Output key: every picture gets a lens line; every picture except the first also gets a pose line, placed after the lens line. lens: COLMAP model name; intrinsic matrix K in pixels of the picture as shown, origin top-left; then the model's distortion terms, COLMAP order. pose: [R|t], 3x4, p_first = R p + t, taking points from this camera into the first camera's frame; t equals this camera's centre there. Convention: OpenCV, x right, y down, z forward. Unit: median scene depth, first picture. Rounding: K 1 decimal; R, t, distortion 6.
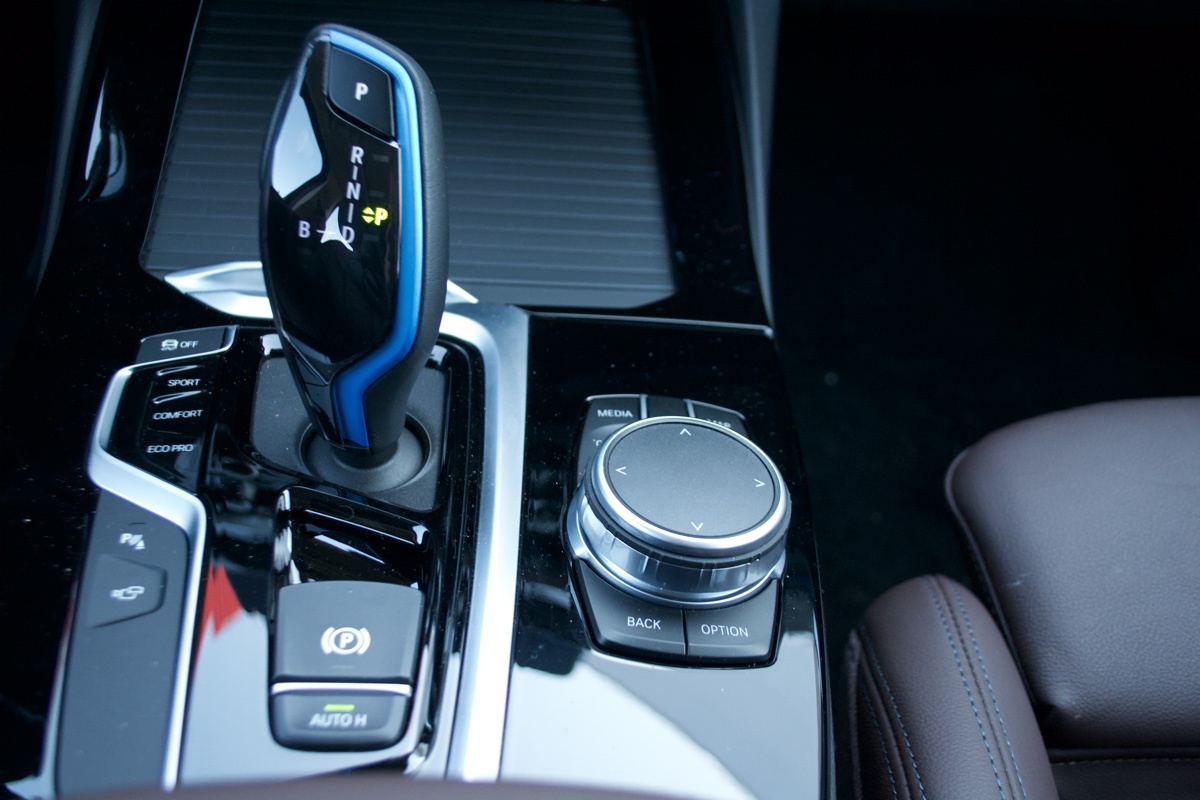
lens RADIAL K [[1329.9, 0, 582.2], [0, 1329.9, 404.9], [0, 0, 1]] dist [-0.051537, 0.018625]
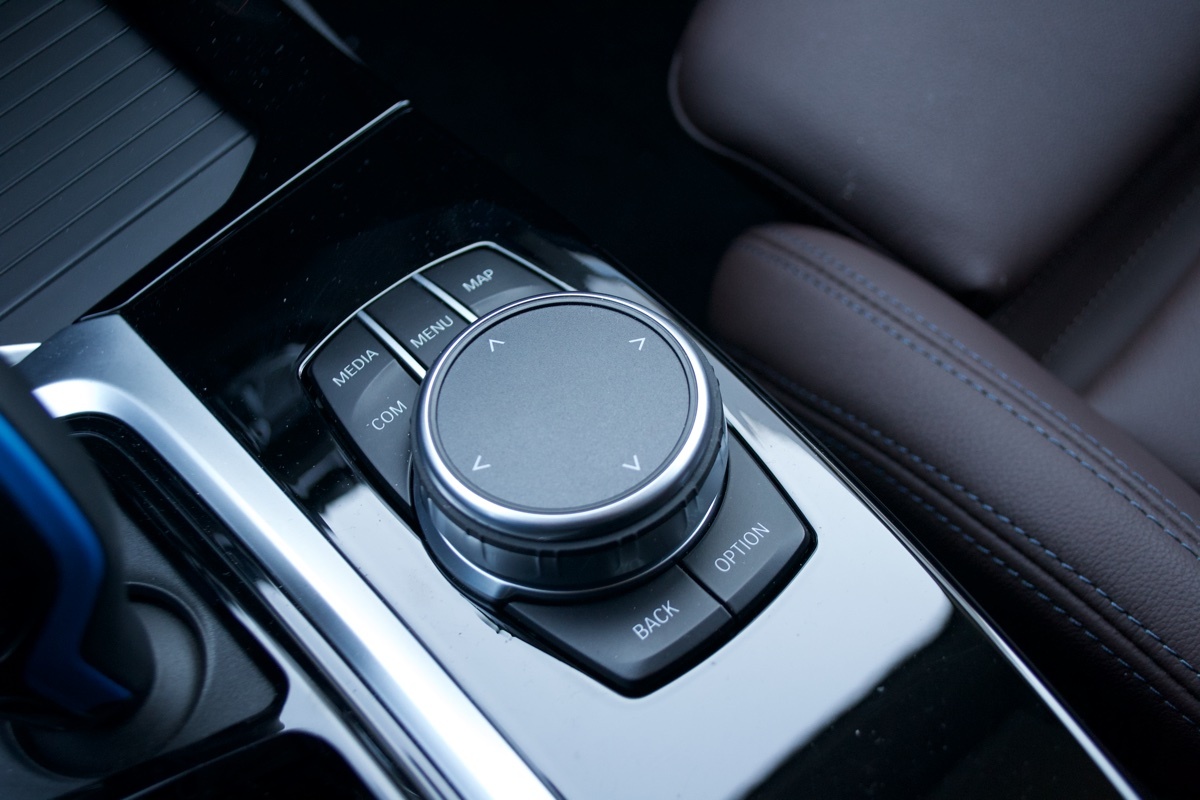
lens RADIAL K [[1464.5, 0, 600.0], [0, 1464.5, 400.0], [0, 0, 1]] dist [-0.036753, -0.042444]
pose [[0.734391, -0.639444, 0.227556, -0.060475], [0.551357, 0.757570, 0.349418, -0.164939], [-0.395823, -0.131145, 0.908914, 0.284276]]
